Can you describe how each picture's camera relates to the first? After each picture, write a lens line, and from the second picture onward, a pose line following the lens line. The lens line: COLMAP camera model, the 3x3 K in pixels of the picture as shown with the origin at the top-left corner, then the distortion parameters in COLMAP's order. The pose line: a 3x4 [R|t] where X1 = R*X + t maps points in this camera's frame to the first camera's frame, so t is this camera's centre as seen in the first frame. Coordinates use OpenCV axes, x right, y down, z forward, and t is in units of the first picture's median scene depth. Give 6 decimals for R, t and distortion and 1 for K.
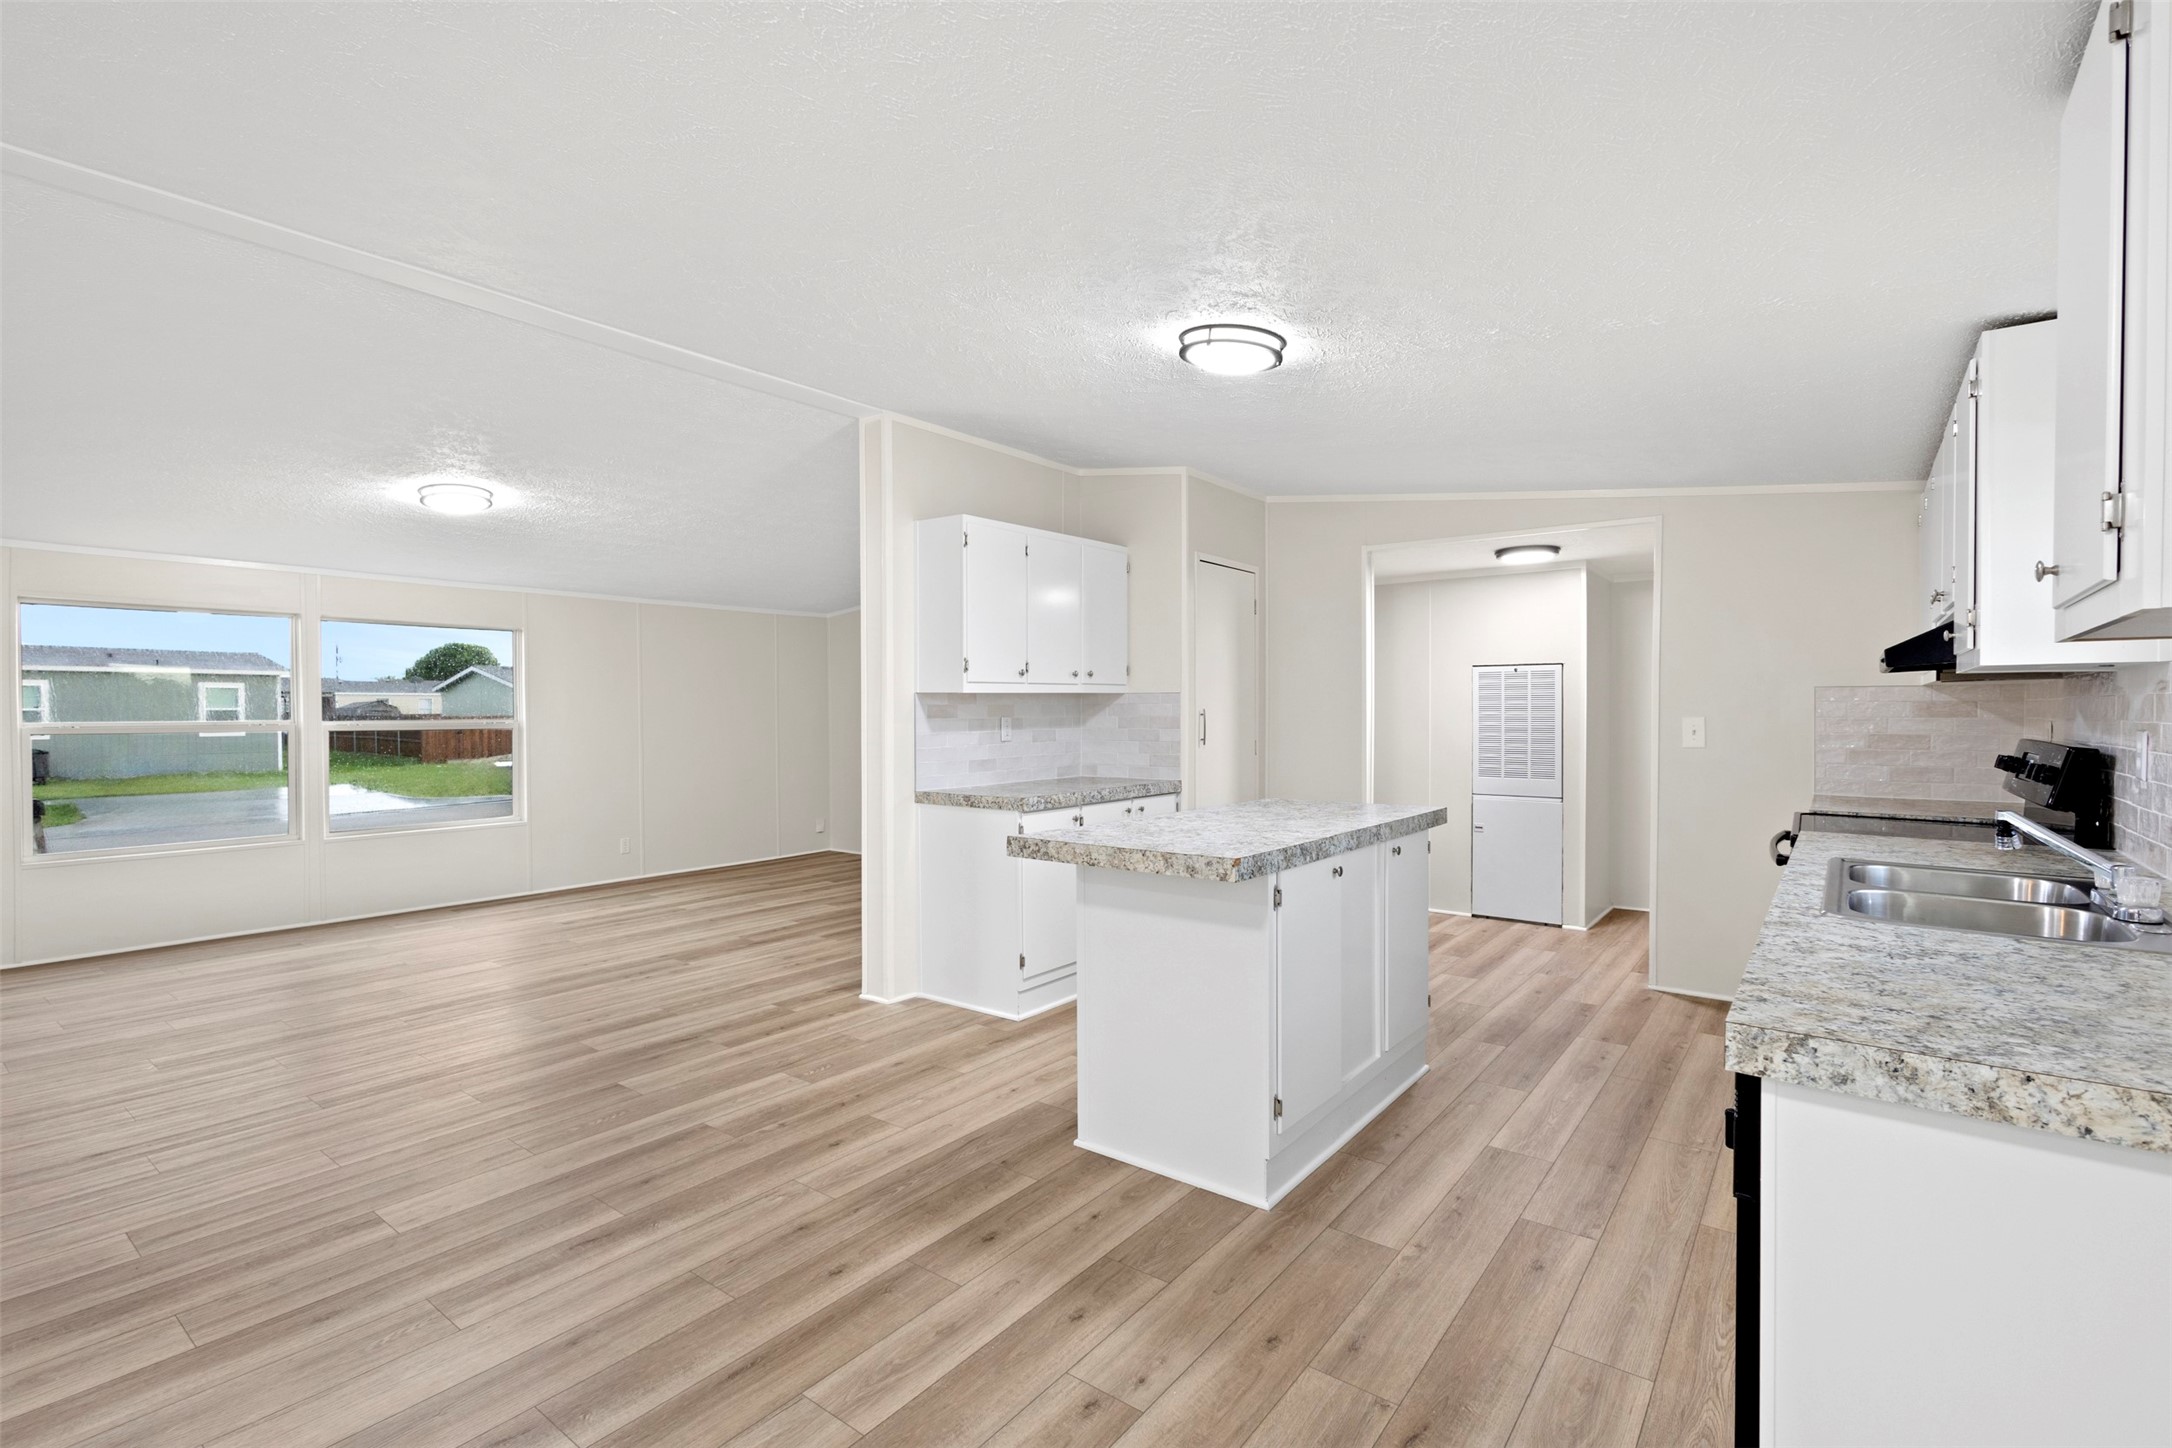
lens RADIAL K [[988.6, 0, 1083.9], [0, 988.6, 722.9], [0, 0, 1]] dist [0.002594, -0.000226]
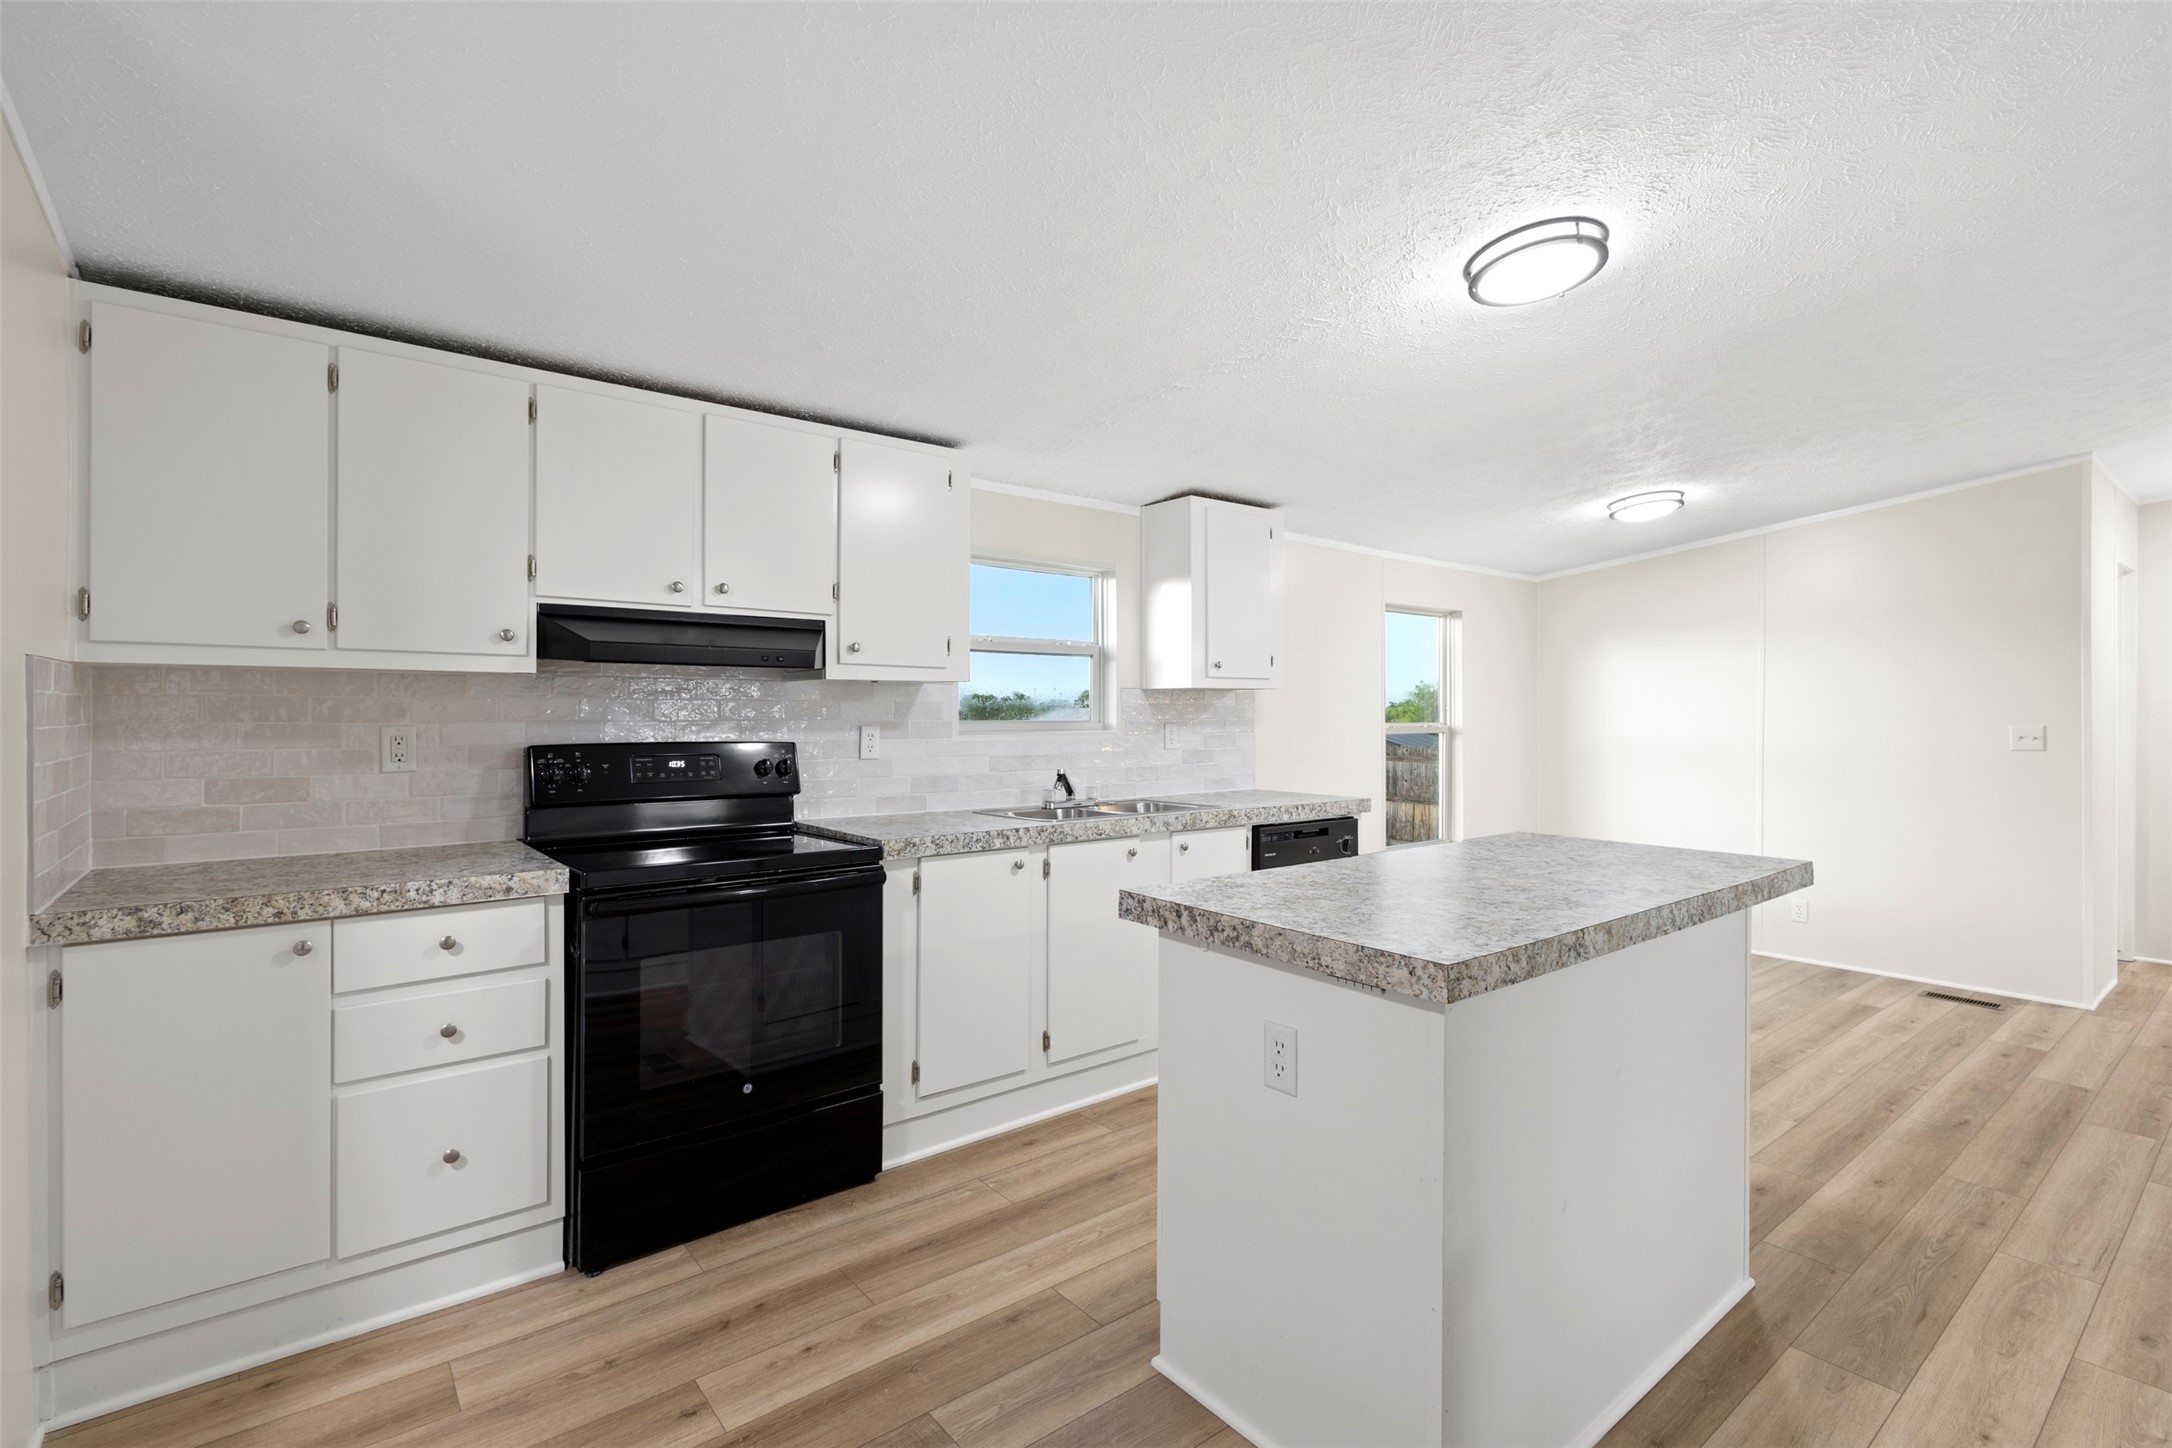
lens RADIAL K [[995.3, 0, 1084.8], [0, 995.3, 715.8], [0, 0, 1]] dist [0.007969, -0.002606]
pose [[-0.970467, -0.002662, 0.241221, 0.231970], [0.001245, 0.999871, 0.016044, -0.018596], [-0.241232, 0.015871, -0.970338, 1.413749]]
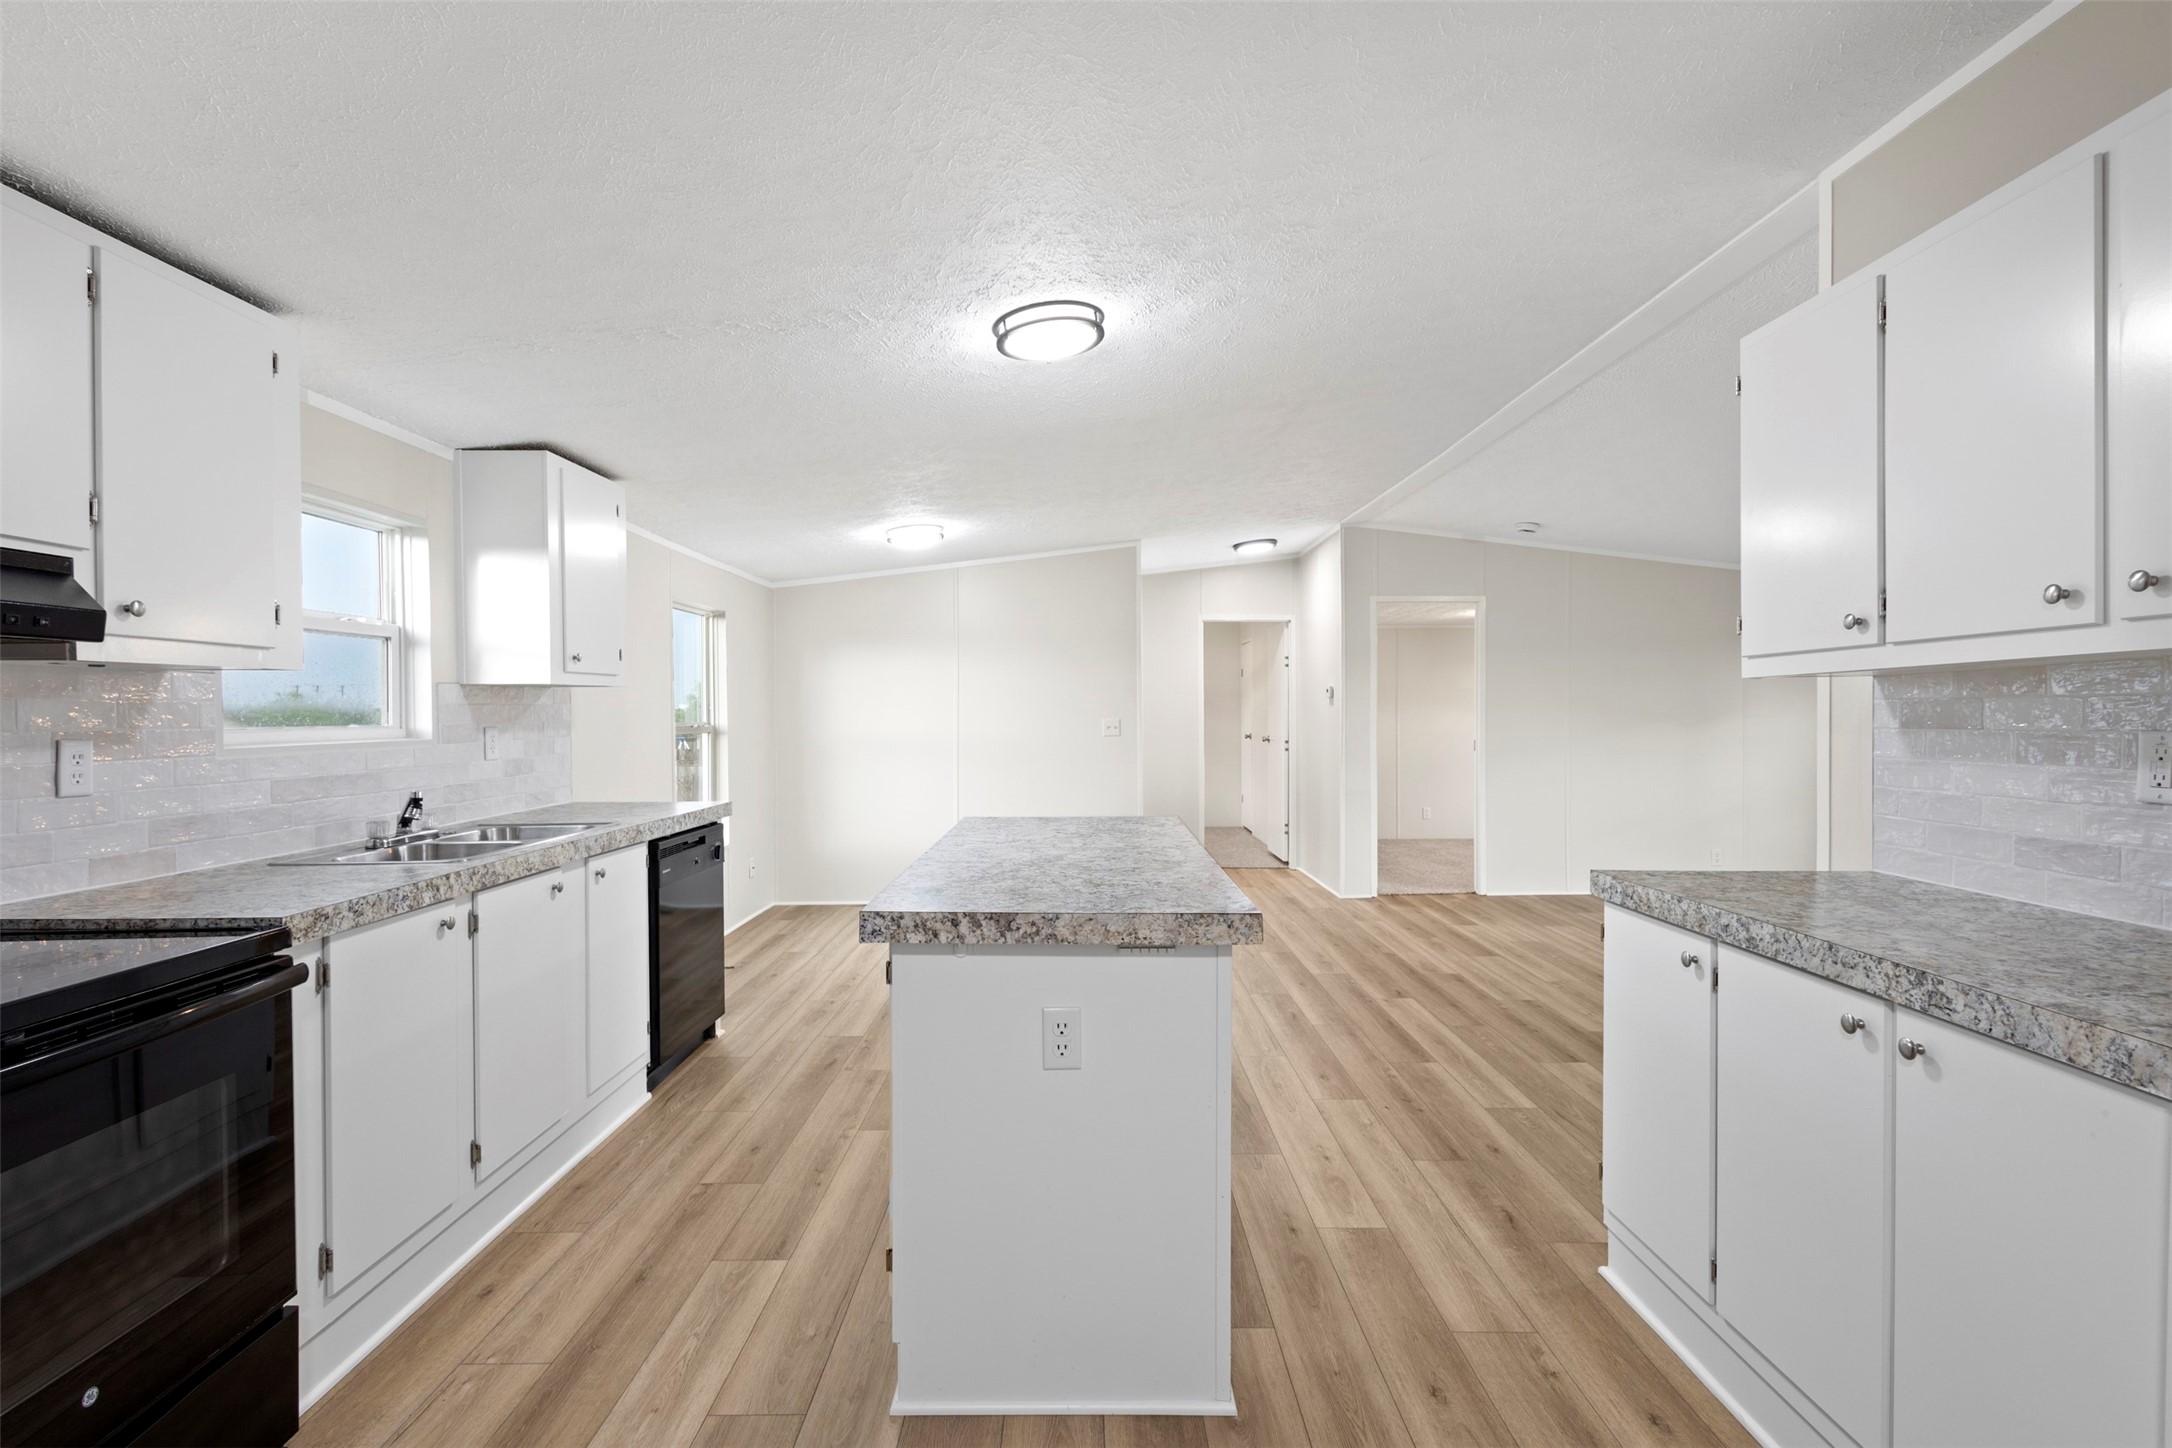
lens RADIAL K [[988.6, 0, 1083.9], [0, 988.6, 722.9], [0, 0, 1]] dist [0.002594, -0.000226]
pose [[-0.790969, 0.010309, -0.611770, 0.532331], [-0.004702, 0.999726, 0.022927, -0.018997], [0.611839, 0.021011, -0.790703, 1.337561]]
